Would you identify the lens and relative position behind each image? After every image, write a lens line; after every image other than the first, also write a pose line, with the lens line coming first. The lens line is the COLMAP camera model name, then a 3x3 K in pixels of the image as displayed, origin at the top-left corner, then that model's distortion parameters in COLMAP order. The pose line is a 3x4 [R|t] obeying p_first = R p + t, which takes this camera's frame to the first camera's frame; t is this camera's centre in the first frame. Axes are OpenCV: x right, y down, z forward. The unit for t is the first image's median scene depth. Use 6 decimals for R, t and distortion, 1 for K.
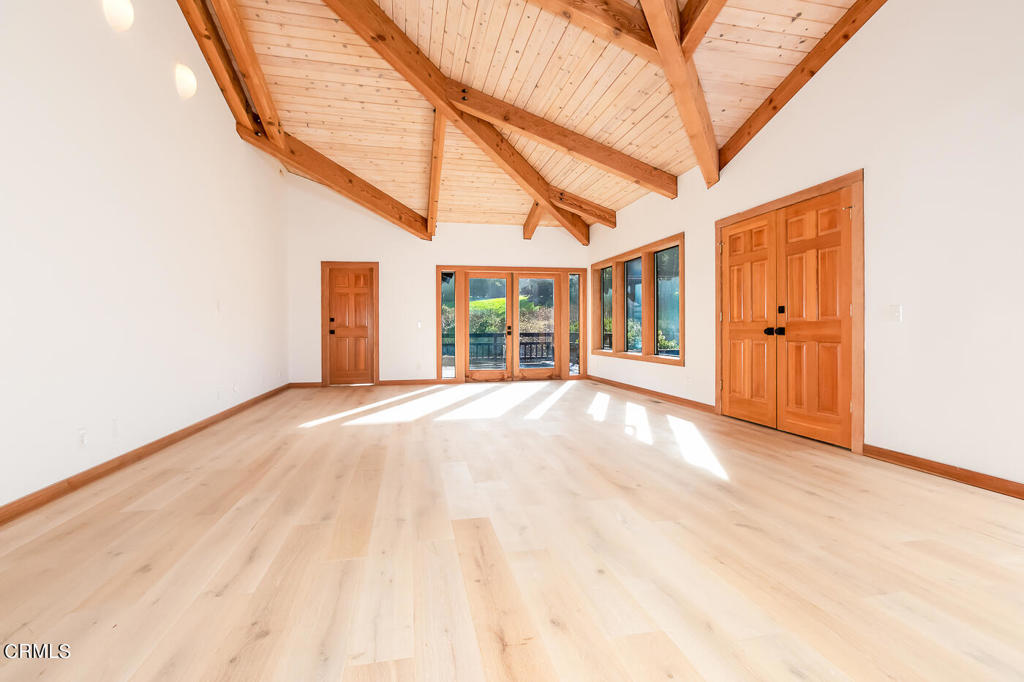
lens RADIAL K [[468.7, 0, 506.5], [0, 468.7, 334.3], [0, 0, 1]] dist [-0.003905, -0.000198]
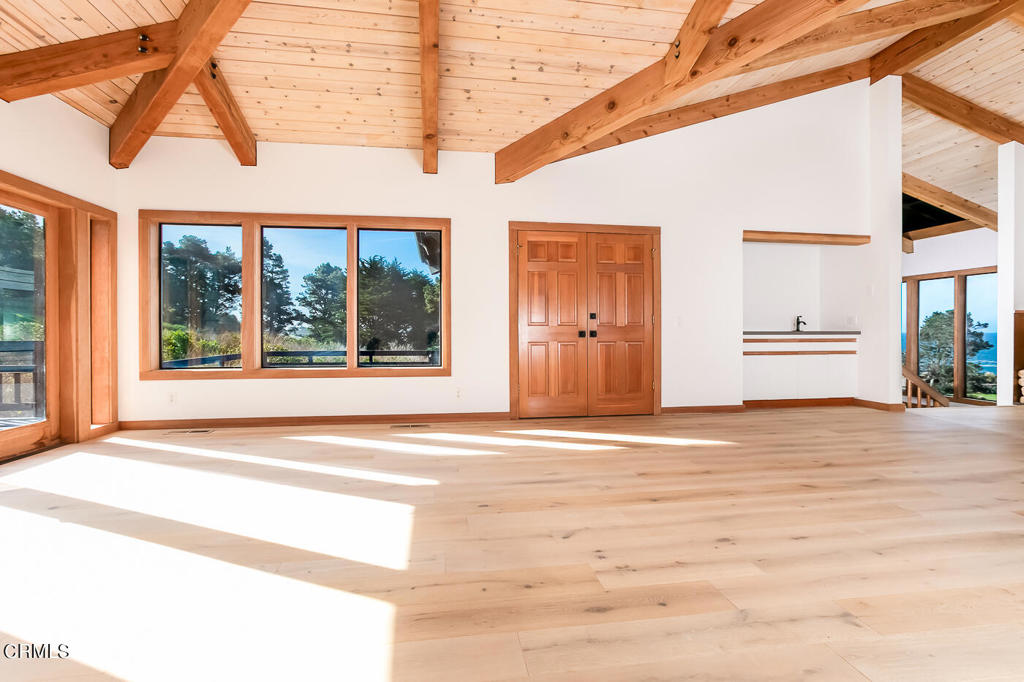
lens RADIAL K [[468.7, 0, 506.5], [0, 468.7, 334.3], [0, 0, 1]] dist [-0.003905, -0.000198]
pose [[0.051173, 0.000190, 0.998690, -0.636921], [0.008760, 0.999961, -0.000639, -0.006808], [-0.998651, 0.008781, 0.051169, 1.162801]]
